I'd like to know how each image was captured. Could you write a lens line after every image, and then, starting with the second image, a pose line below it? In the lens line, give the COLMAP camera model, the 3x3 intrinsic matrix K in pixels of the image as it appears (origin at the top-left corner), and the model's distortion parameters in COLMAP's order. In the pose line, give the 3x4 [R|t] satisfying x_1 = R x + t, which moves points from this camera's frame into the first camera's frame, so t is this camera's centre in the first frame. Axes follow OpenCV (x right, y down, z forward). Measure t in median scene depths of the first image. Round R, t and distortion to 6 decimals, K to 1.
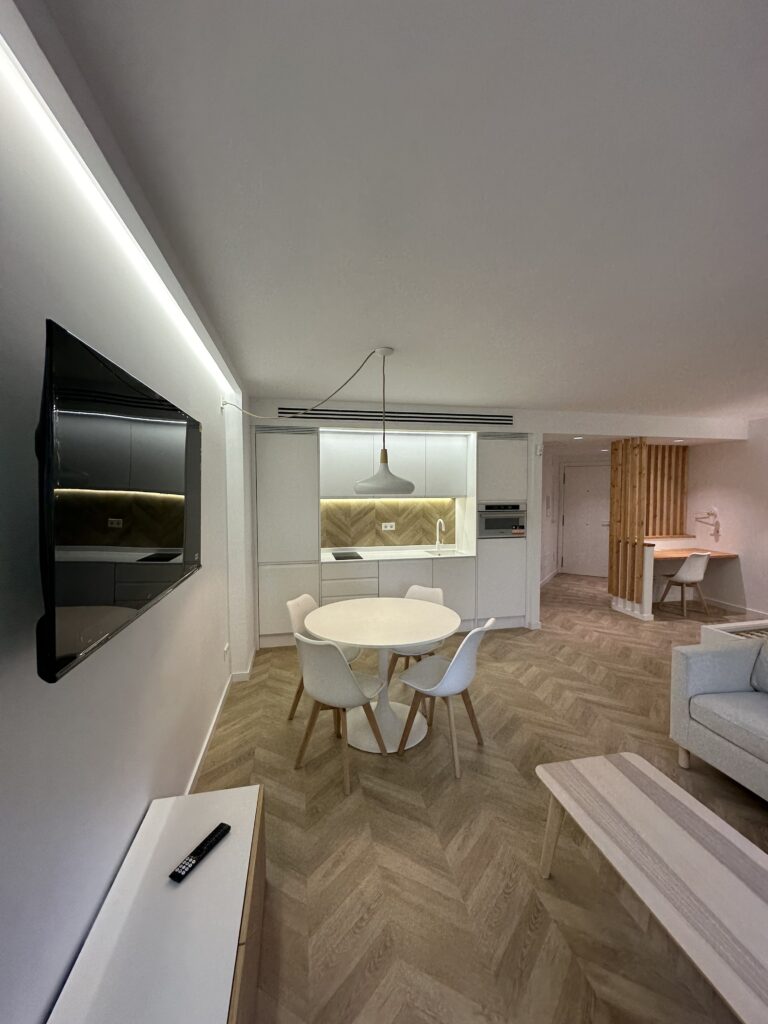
lens RADIAL K [[406.3, 0, 382.1], [0, 406.3, 513.4], [0, 0, 1]] dist [0.002757, -0.000102]
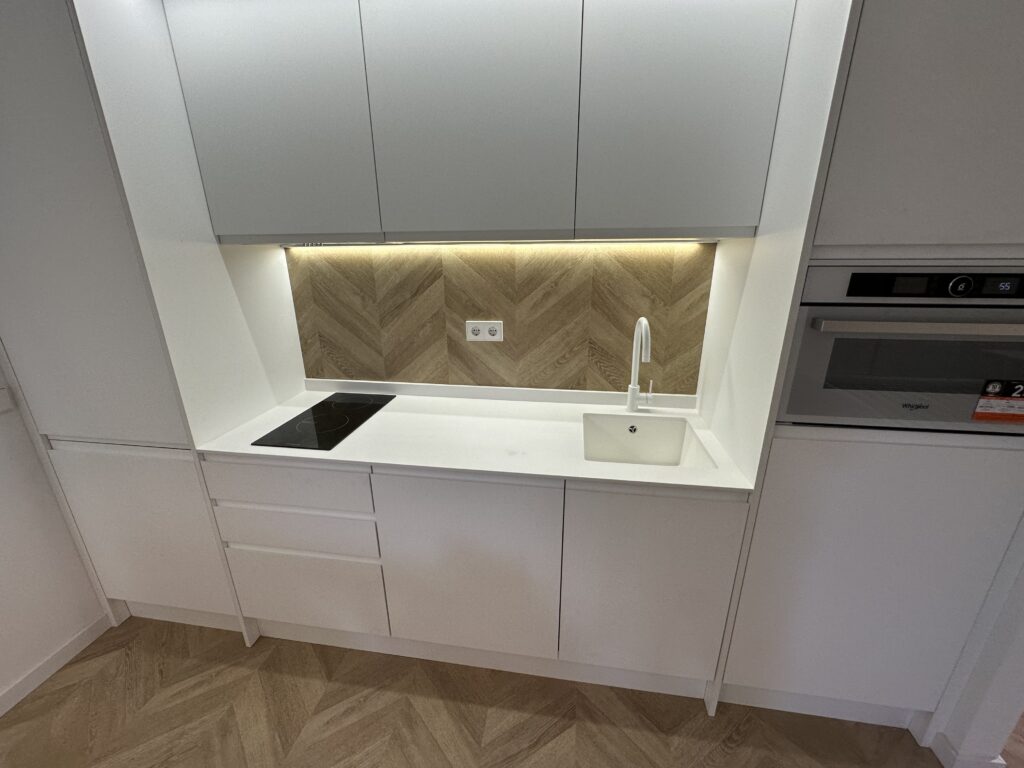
lens RADIAL K [[406.3, 0, 516.7], [0, 406.3, 385.3], [0, 0, 1]] dist [0.002757, -0.000102]
pose [[0.935009, 0.110858, -0.336853, 0.161086], [-0.010533, 0.958145, 0.286088, -0.021350], [0.354469, -0.263947, 0.897042, 0.696294]]
